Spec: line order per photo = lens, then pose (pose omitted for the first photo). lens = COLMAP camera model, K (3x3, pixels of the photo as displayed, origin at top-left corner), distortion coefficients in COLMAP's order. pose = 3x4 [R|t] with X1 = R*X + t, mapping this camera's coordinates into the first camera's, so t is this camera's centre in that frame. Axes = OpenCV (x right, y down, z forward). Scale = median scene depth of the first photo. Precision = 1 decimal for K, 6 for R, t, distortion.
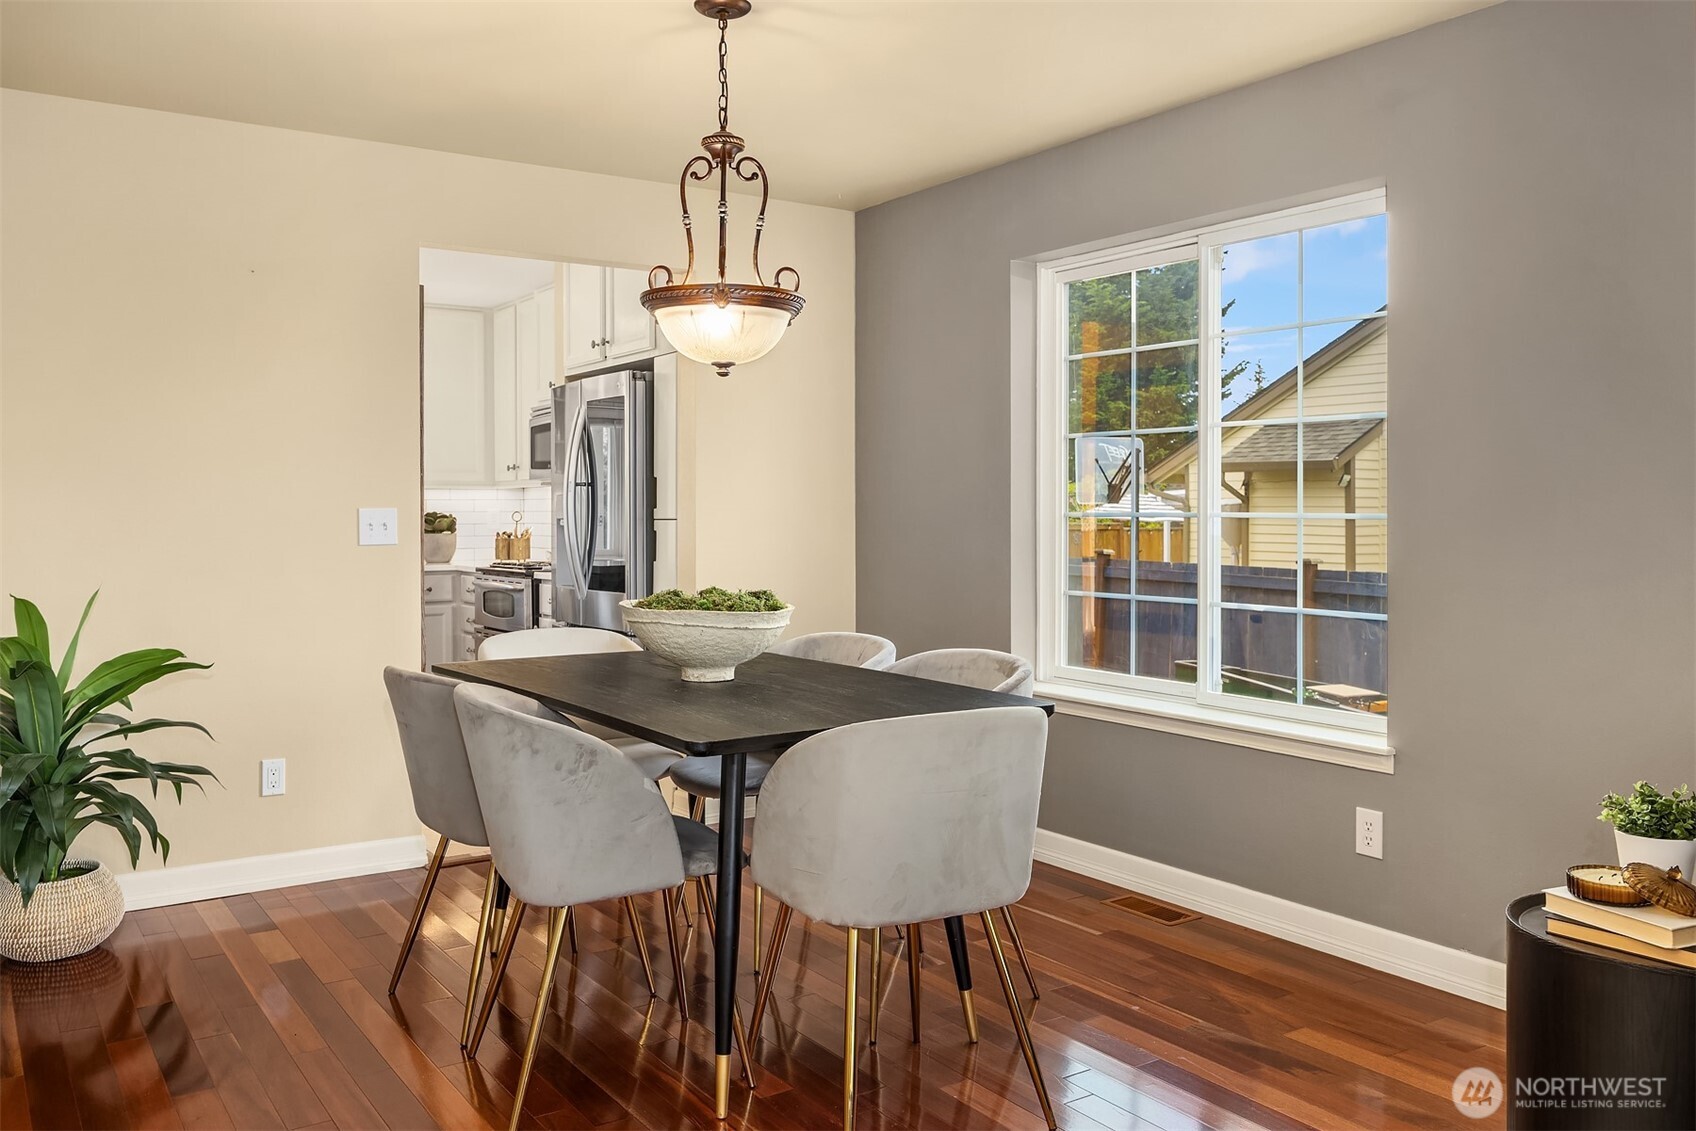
lens RADIAL K [[1377.7, 0, 843.5], [0, 1377.7, 504.8], [0, 0, 1]] dist [0.002901, 0.000275]
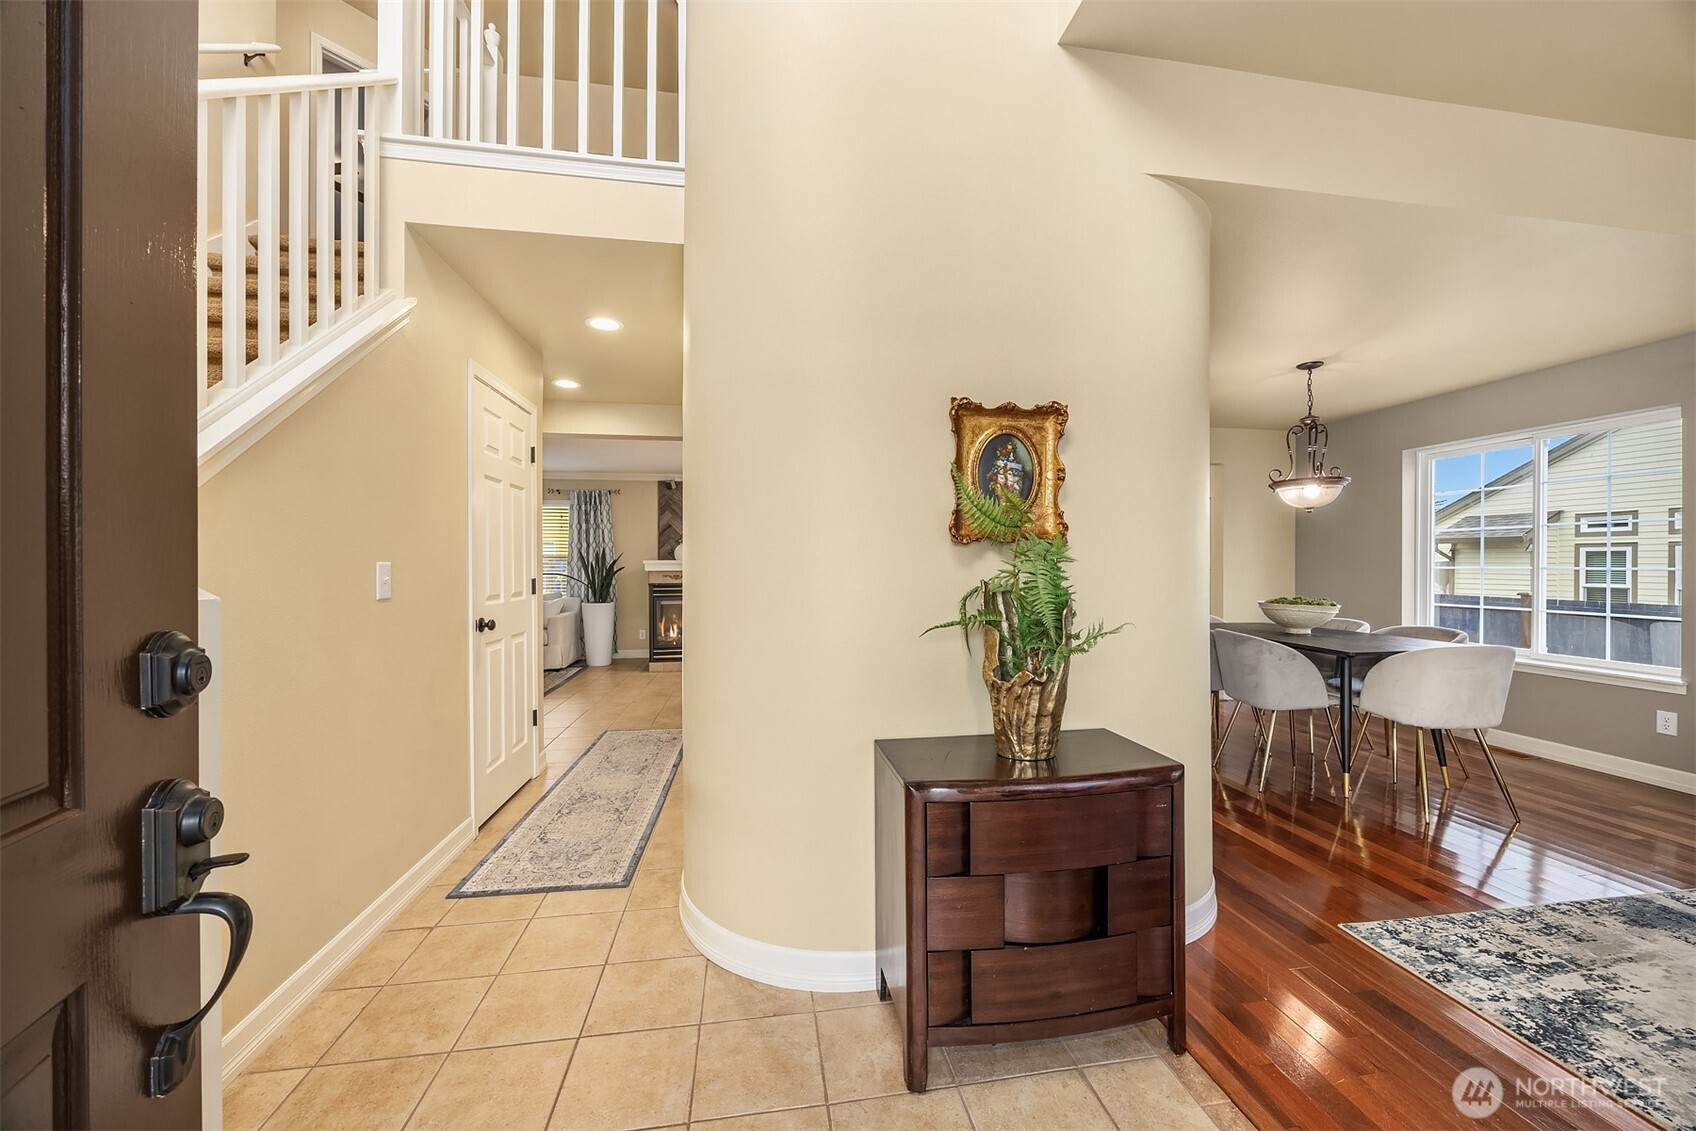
lens RADIAL K [[643.4, 0, 848.0], [0, 643.4, 565.5], [0, 0, 1]] dist [-0.001470, -0.000275]
pose [[0.908414, 0.003157, -0.418059, -0.330974], [-0.000334, 0.999977, 0.006826, -0.004096], [0.418071, -0.006061, 0.908394, -0.382942]]
